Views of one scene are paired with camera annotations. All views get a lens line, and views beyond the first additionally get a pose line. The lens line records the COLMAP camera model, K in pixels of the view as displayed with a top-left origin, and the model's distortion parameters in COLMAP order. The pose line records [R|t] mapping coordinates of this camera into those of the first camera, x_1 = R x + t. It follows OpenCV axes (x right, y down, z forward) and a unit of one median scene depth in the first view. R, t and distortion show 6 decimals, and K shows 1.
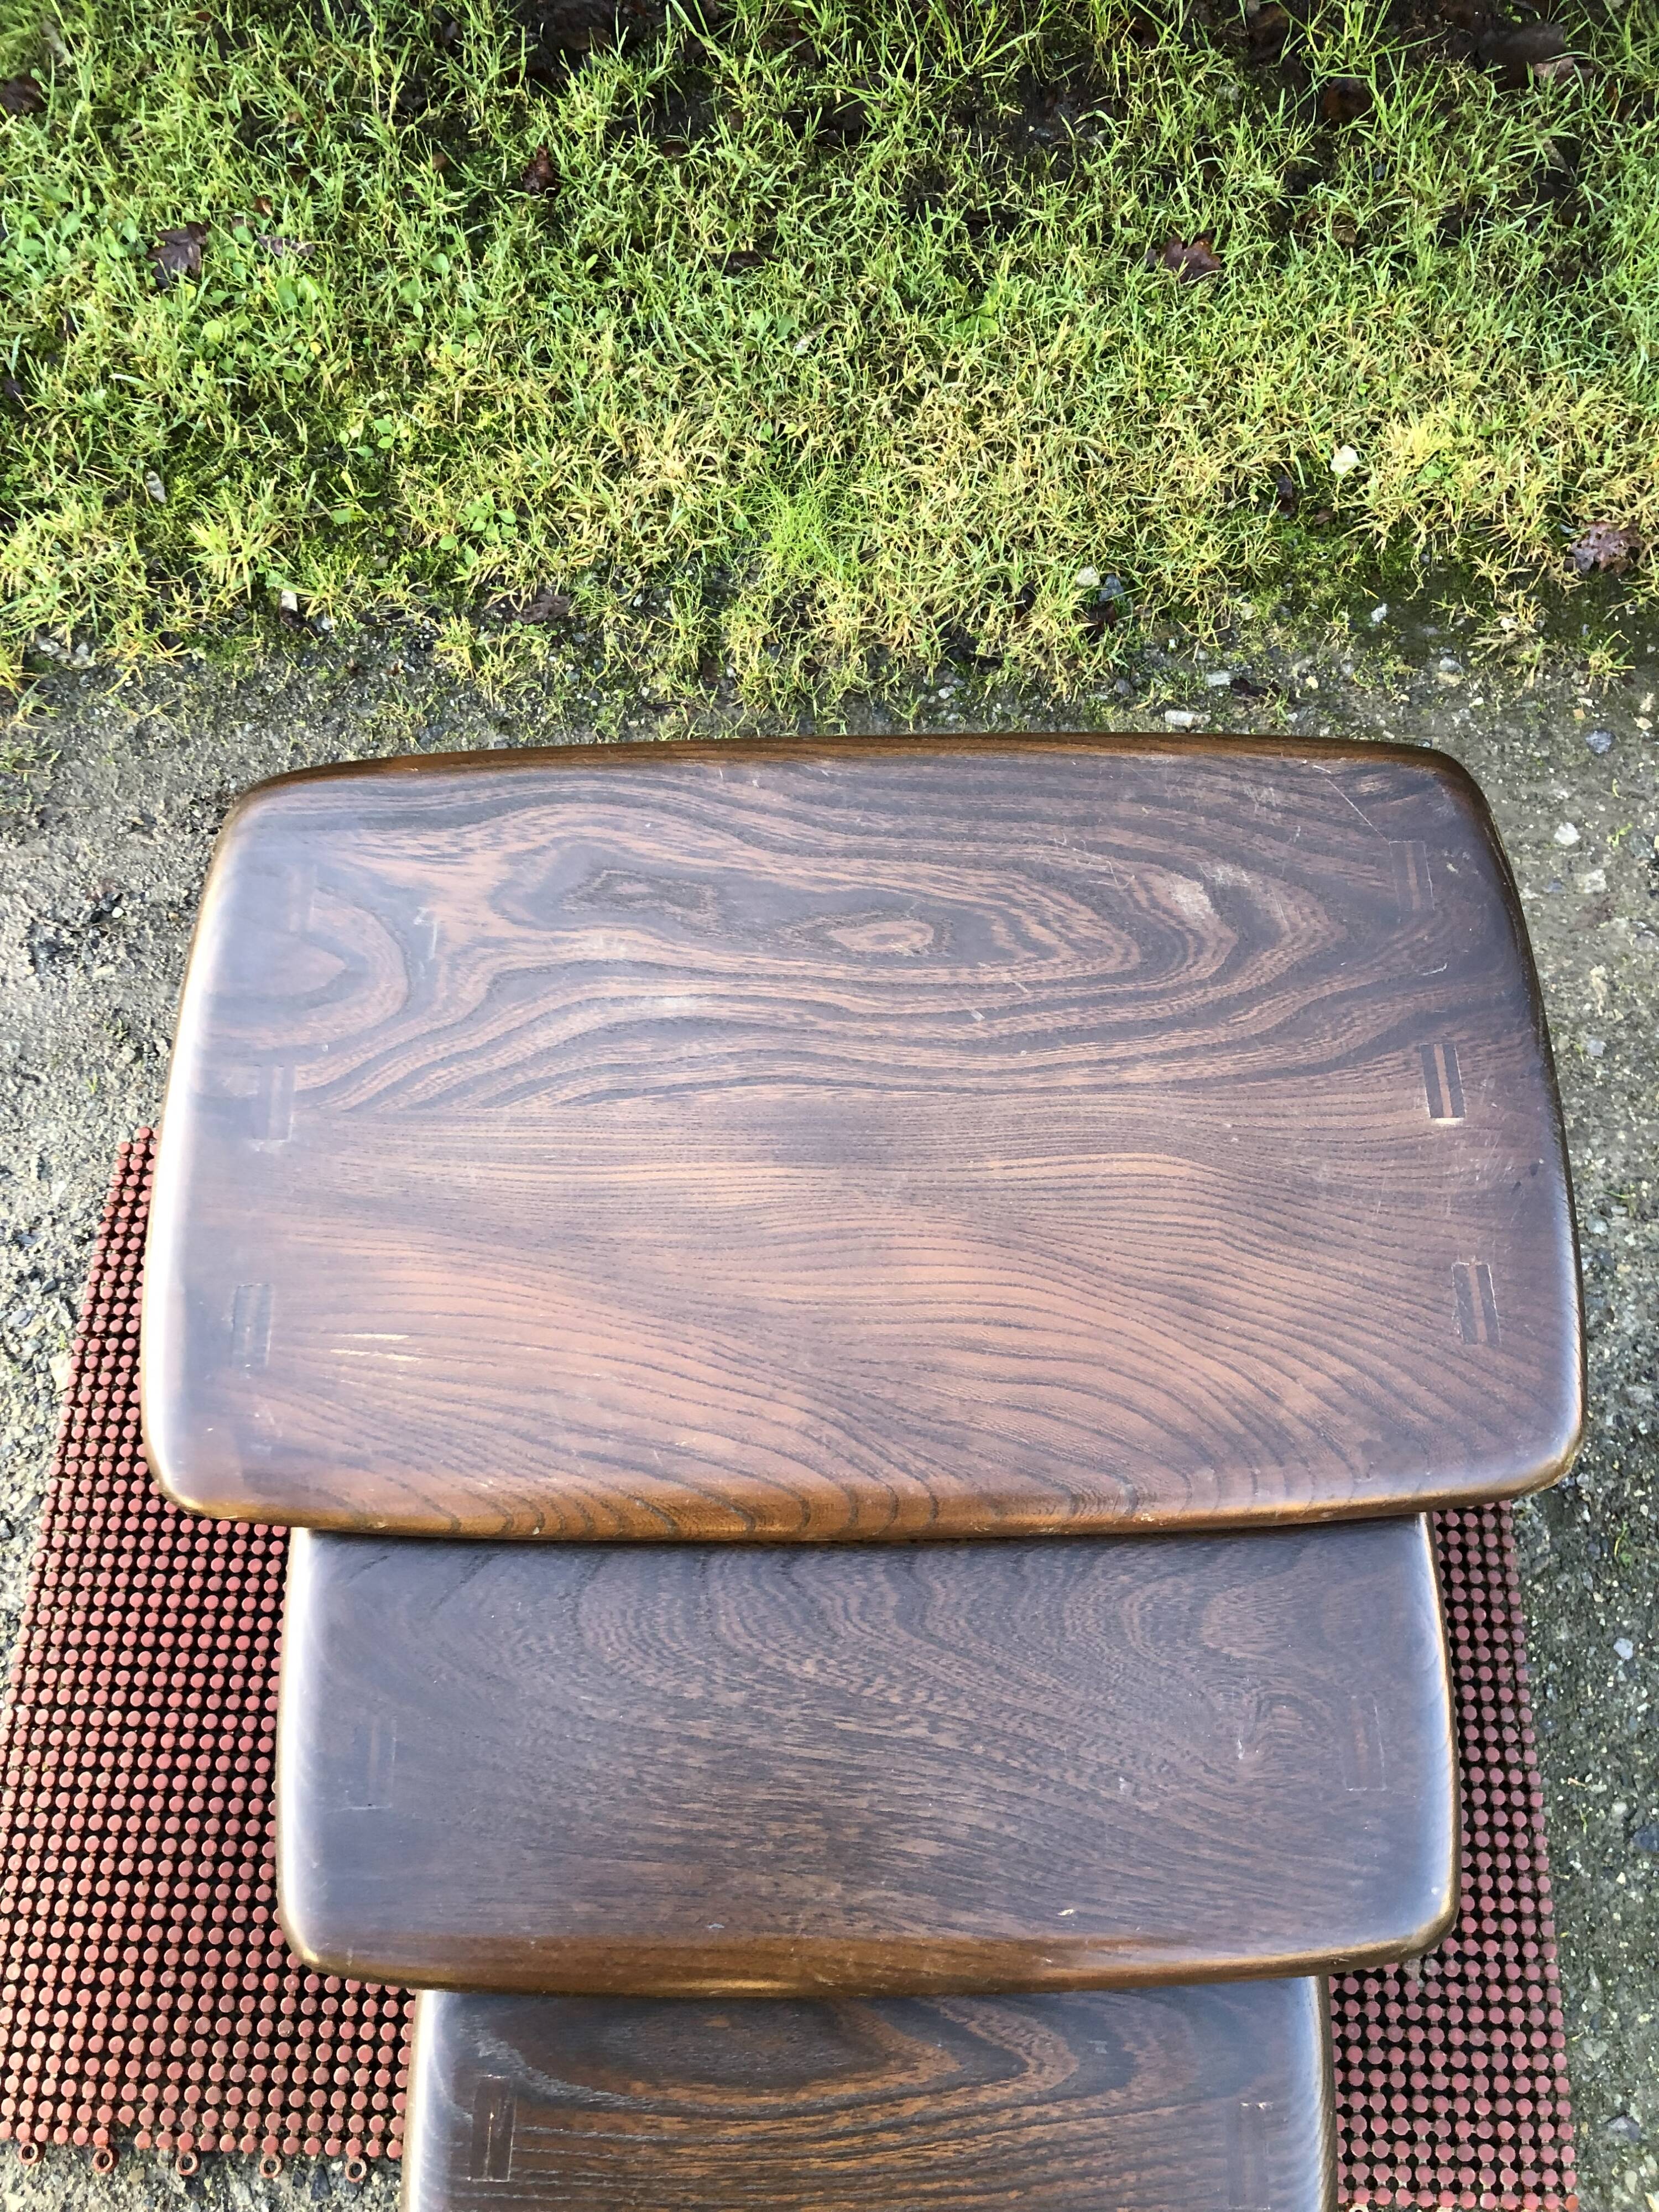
lens RADIAL K [[1781.3, 0, 836.1], [0, 1781.3, 1136.1], [0, 0, 1]] dist [0.066070, -0.085759]
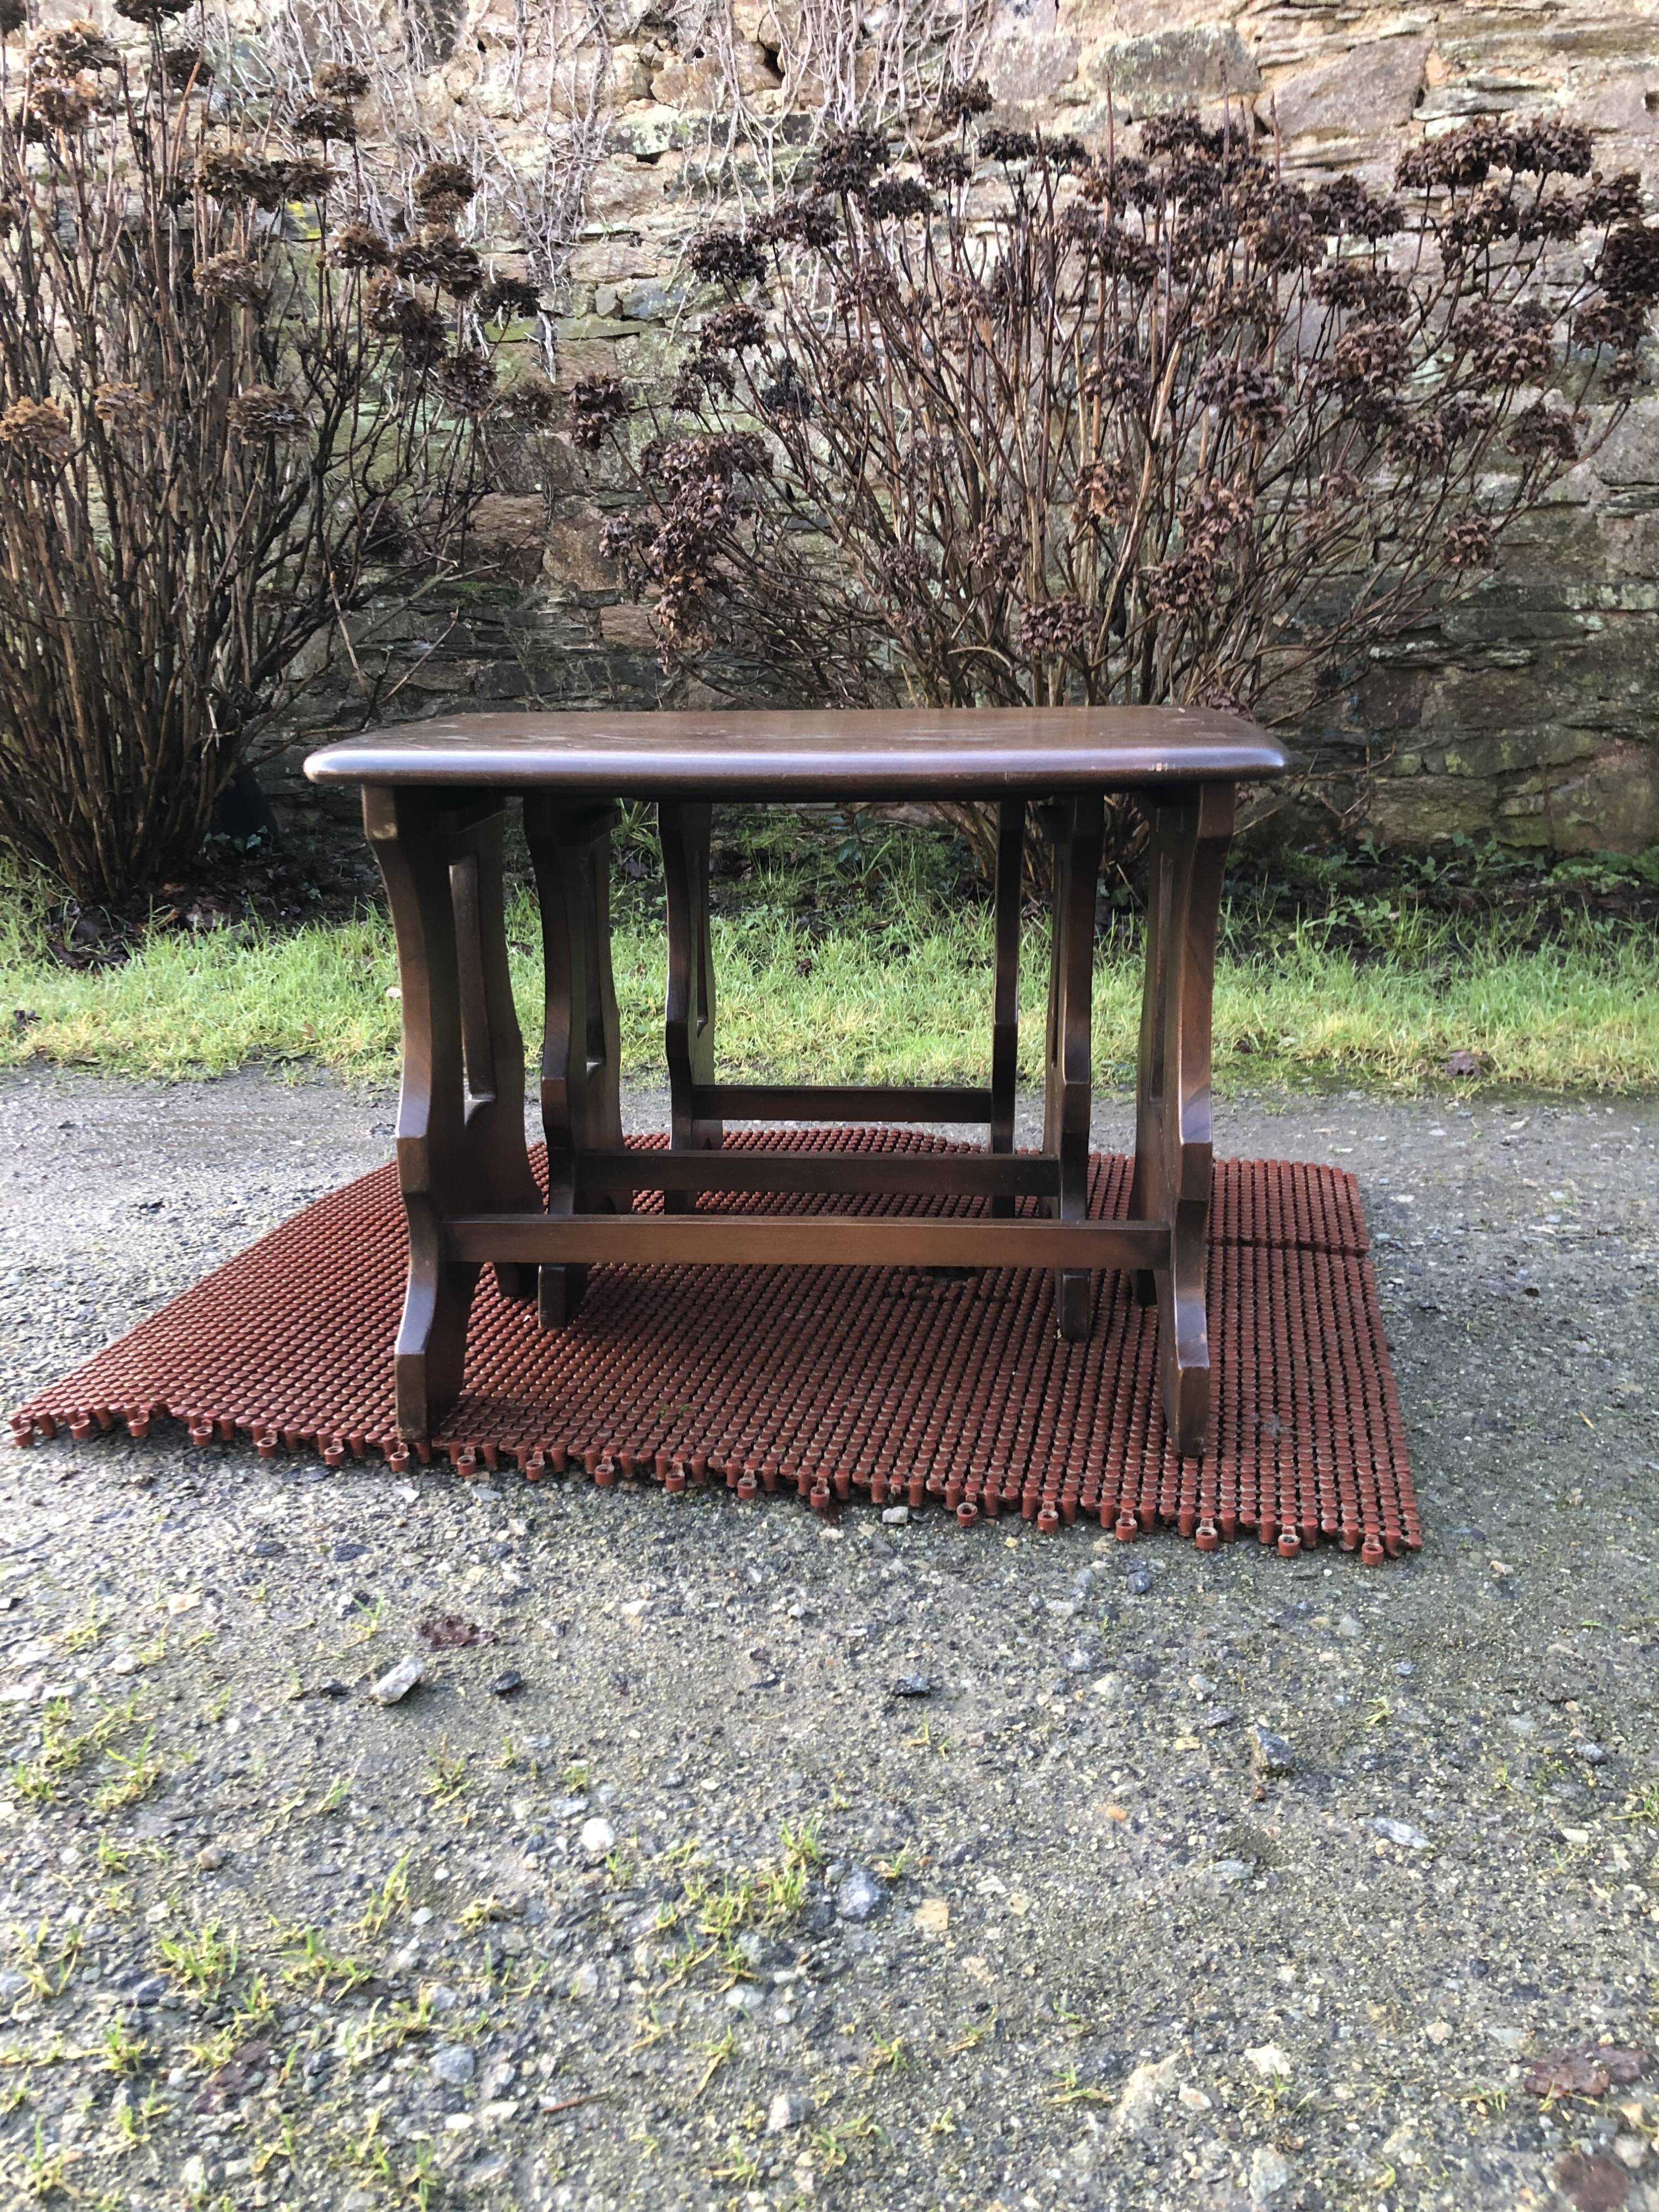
lens RADIAL K [[1818.5, 0, 843.6], [0, 1818.5, 1090.0], [0, 0, 1]] dist [0.016453, -0.000417]
pose [[0.984439, 0.040132, -0.171080, 0.250646], [-0.161128, 0.594636, -0.787683, 1.296040], [0.070119, 0.802993, 0.591850, 0.137983]]
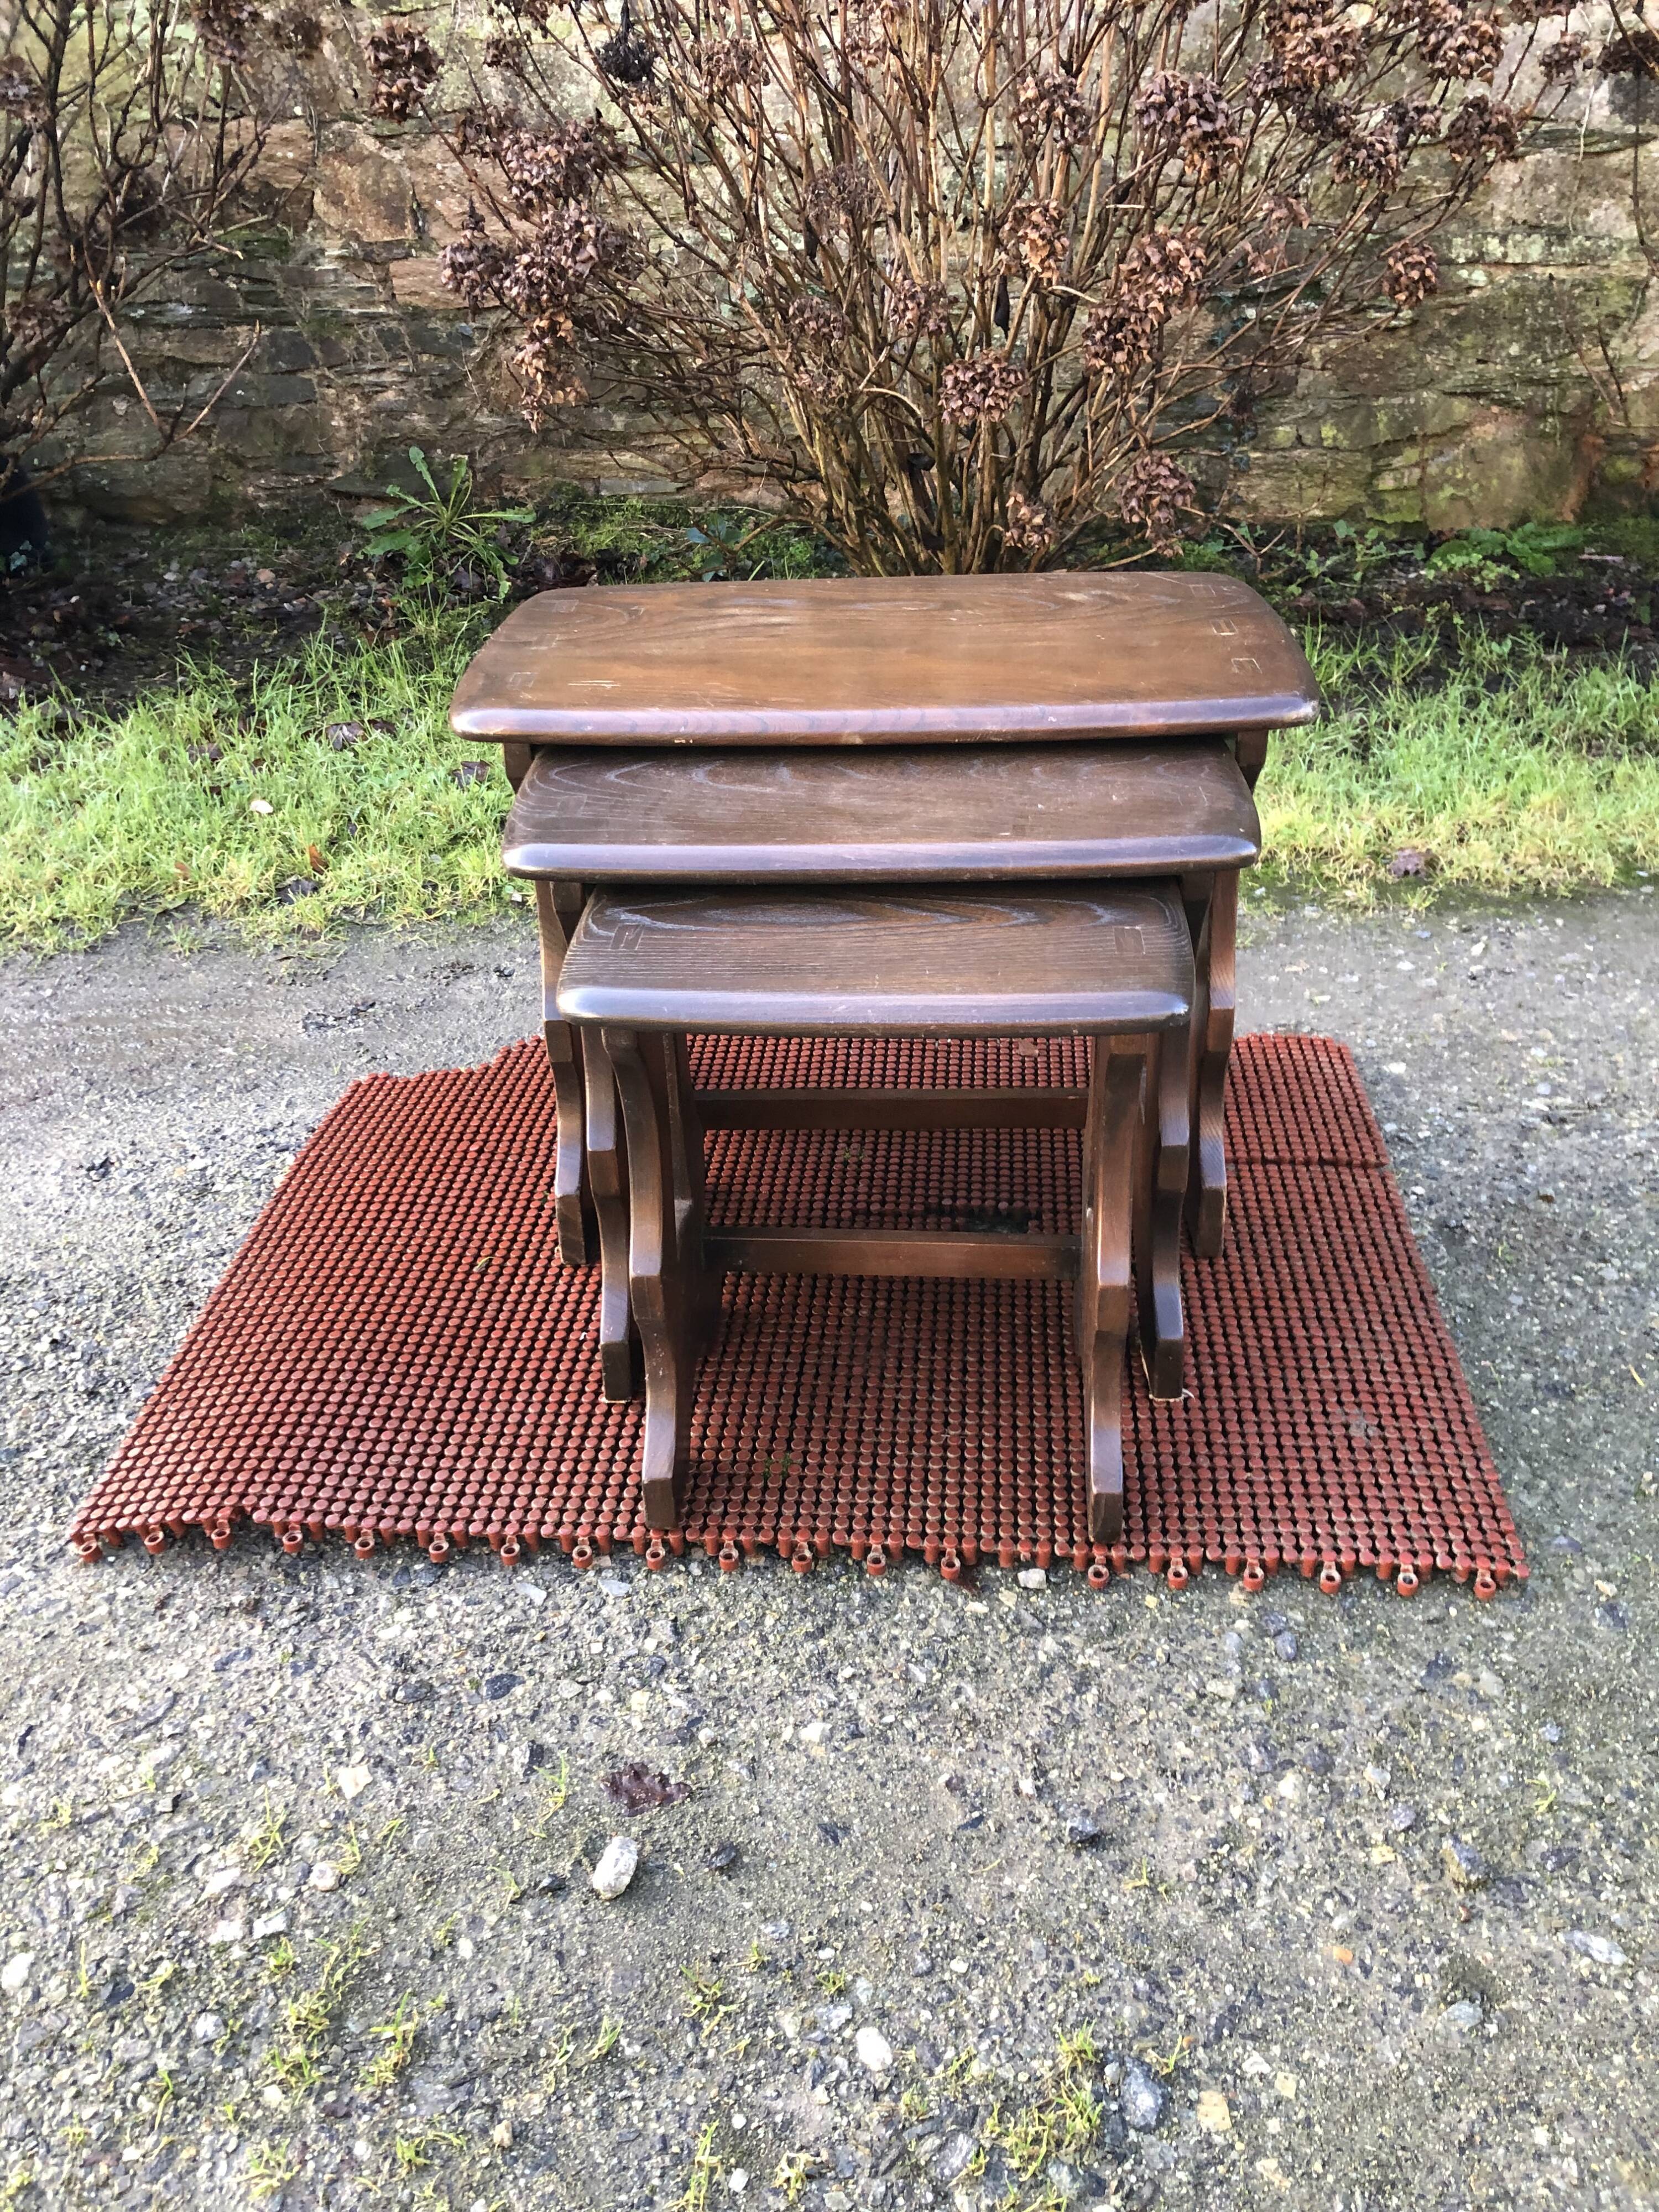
lens RADIAL K [[1826.0, 0, 872.2], [0, 1826.0, 1100.7], [0, 0, 1]] dist [0.000004, 0.051343]
pose [[0.999651, 0.000729, -0.026400, 0.036144], [-0.017154, 0.777952, -0.628090, 1.060592], [0.020080, 0.628323, 0.777693, -0.065873]]
